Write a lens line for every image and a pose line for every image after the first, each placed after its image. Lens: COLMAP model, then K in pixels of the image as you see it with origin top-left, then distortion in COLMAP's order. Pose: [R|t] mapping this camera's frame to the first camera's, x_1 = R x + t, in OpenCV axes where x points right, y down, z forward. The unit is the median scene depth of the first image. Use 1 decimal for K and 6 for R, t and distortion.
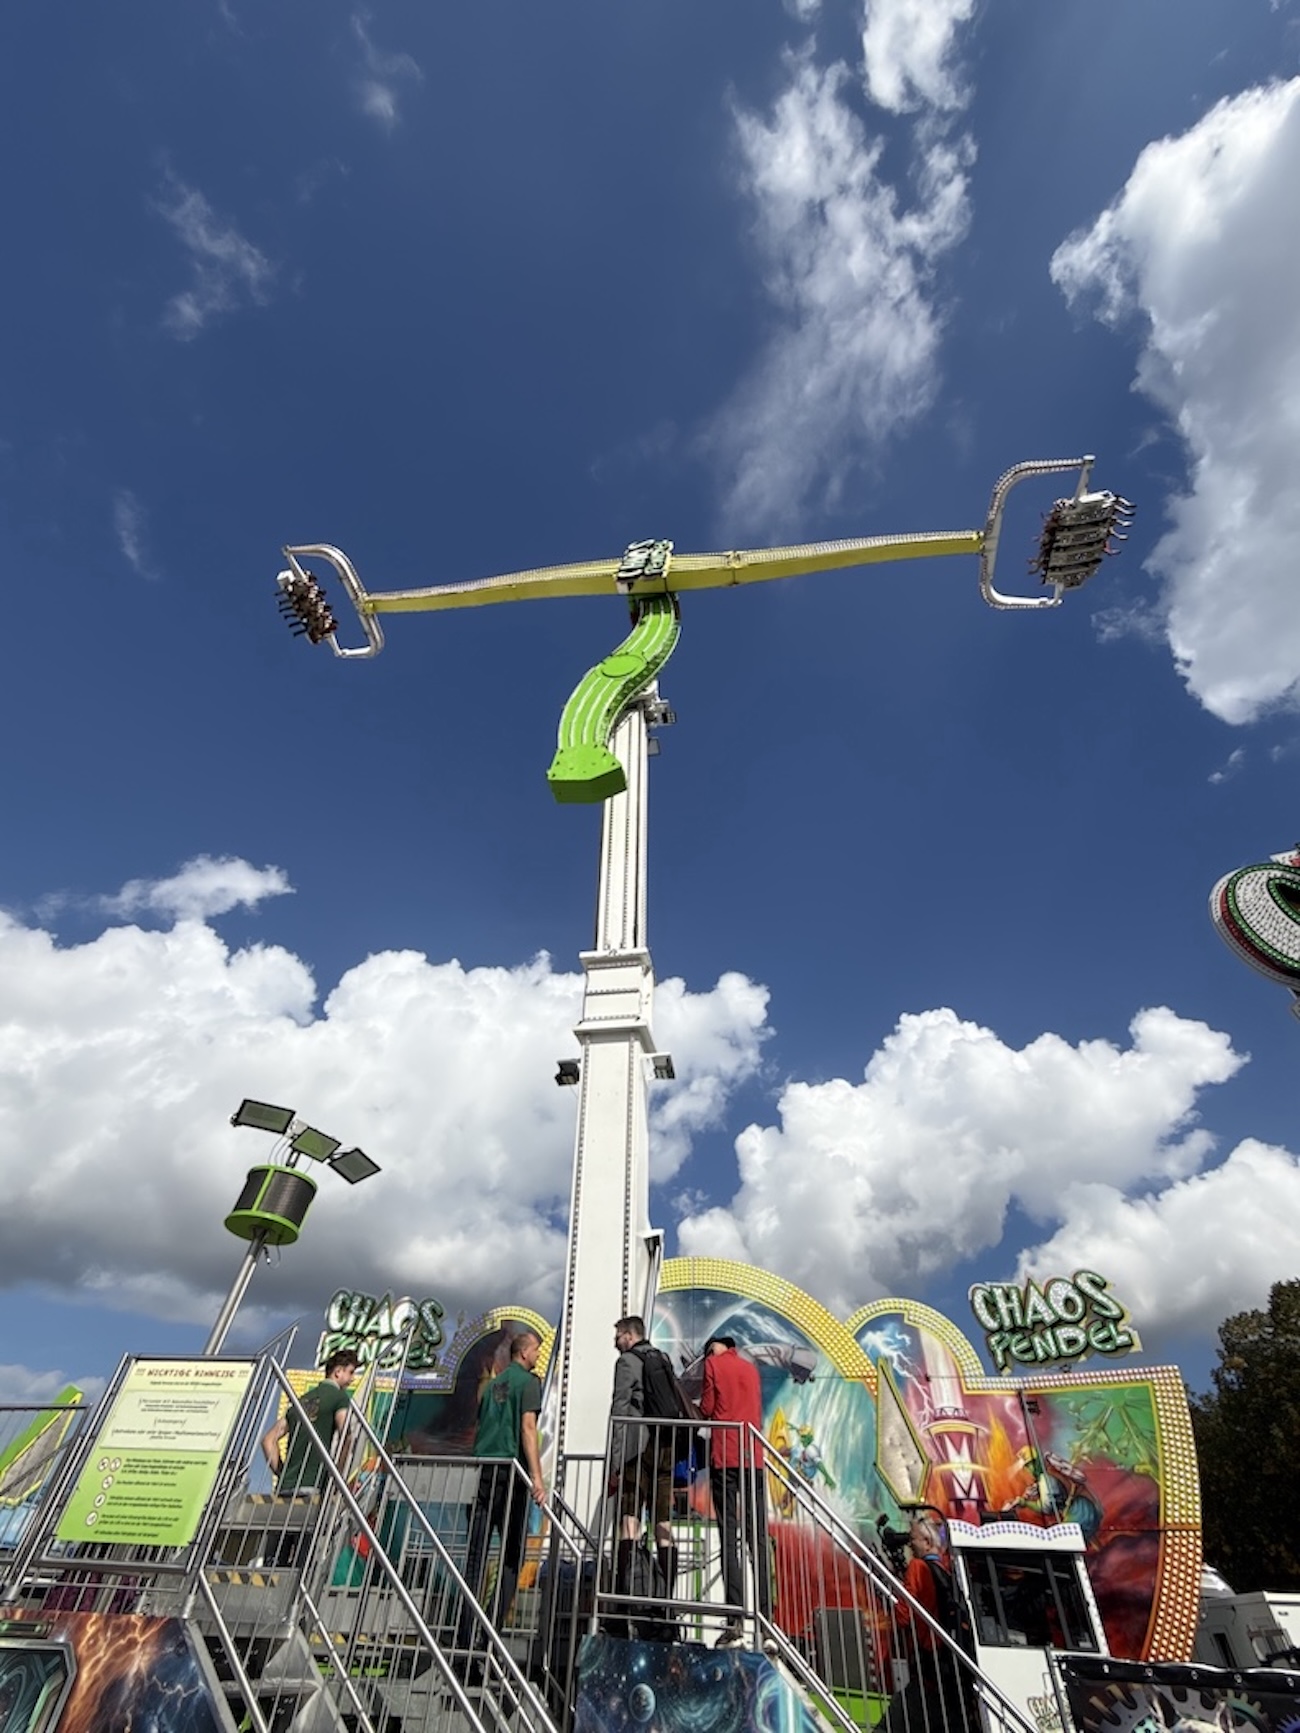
lens RADIAL K [[750.6, 0, 650.0], [0, 750.6, 866.5], [0, 0, 1]] dist [-0.001506, -0.000190]
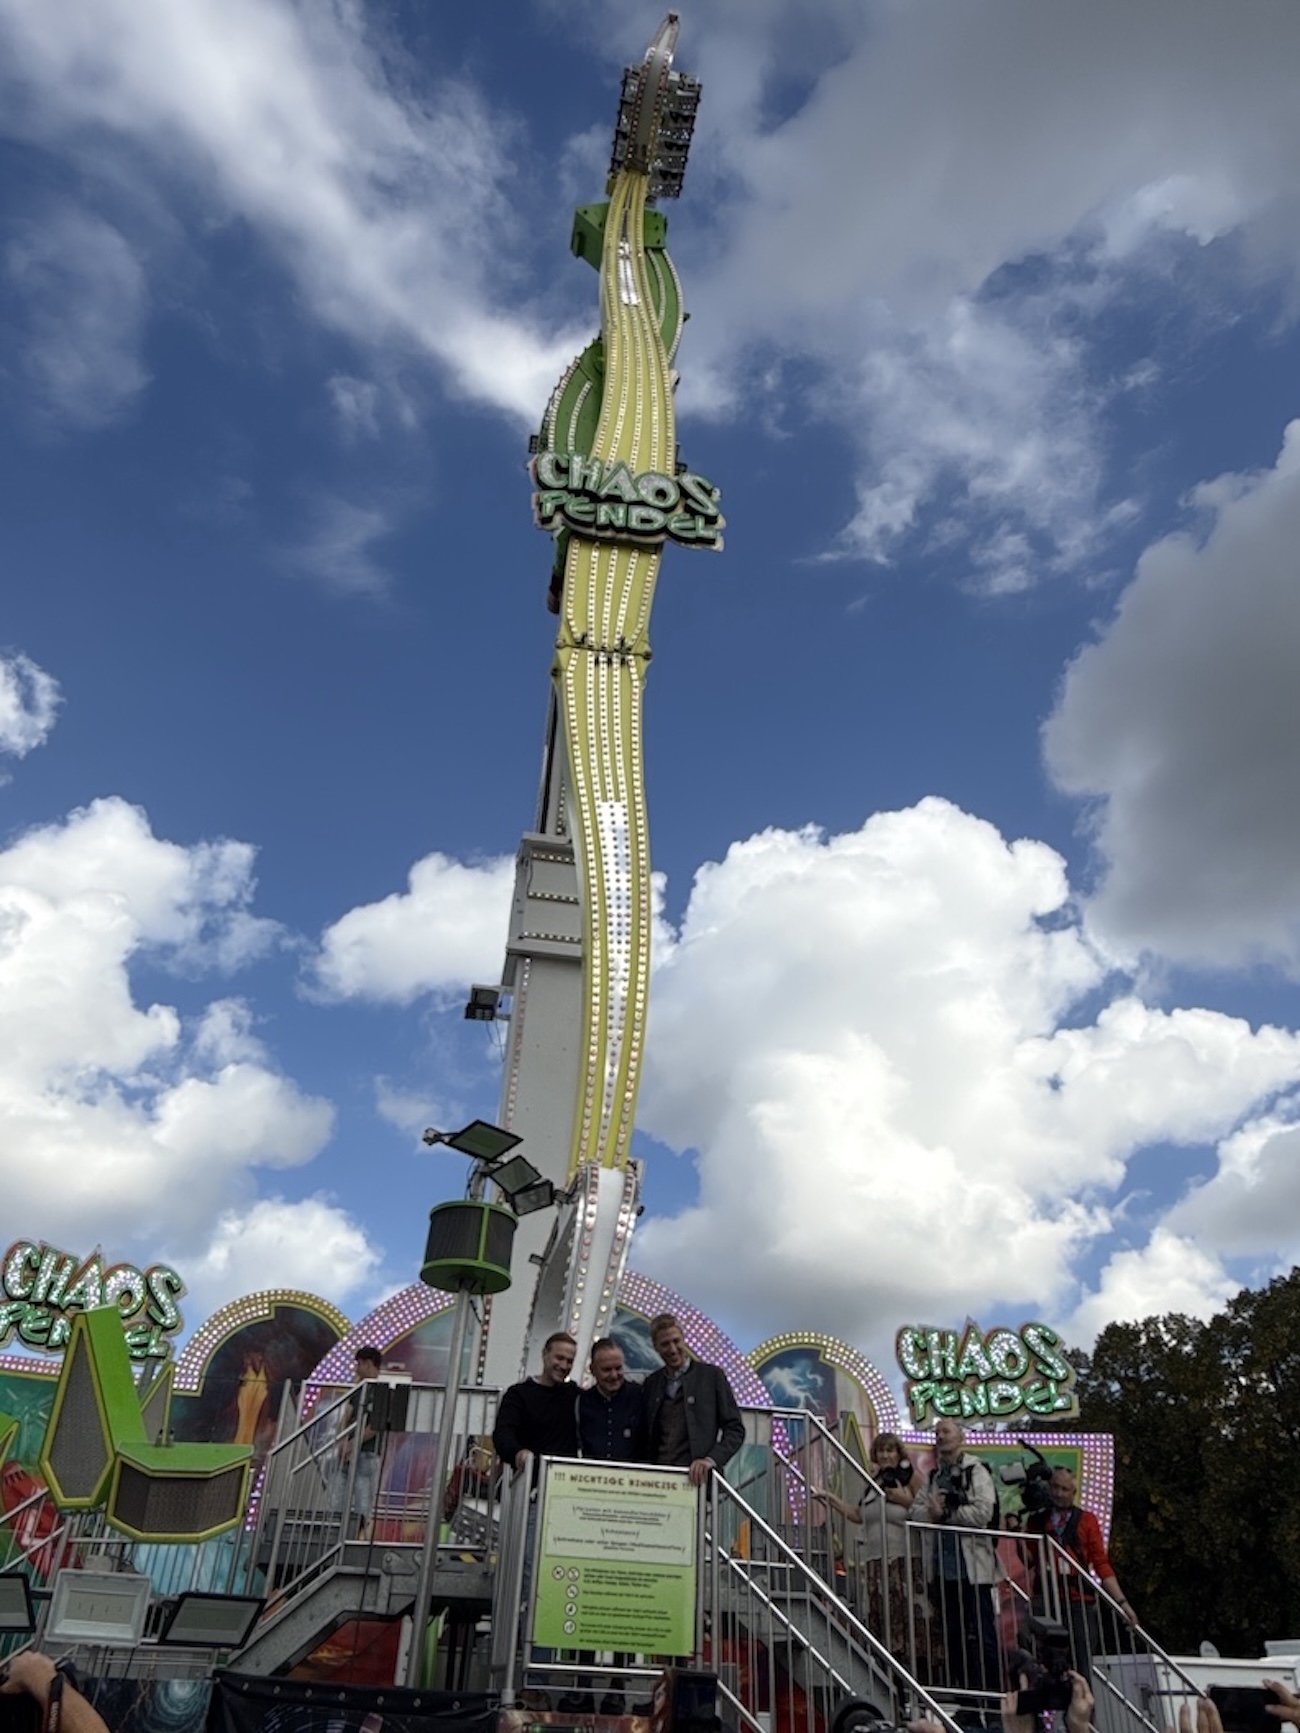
lens RADIAL K [[1197.4, 0, 650.0], [0, 1197.4, 866.5], [0, 0, 1]] dist [-0.001922, -0.003335]
pose [[0.941985, 0.191947, 0.275355, -0.303647], [-0.244357, 0.954575, 0.170518, -0.074321], [-0.230117, -0.227910, 0.946099, -0.050733]]
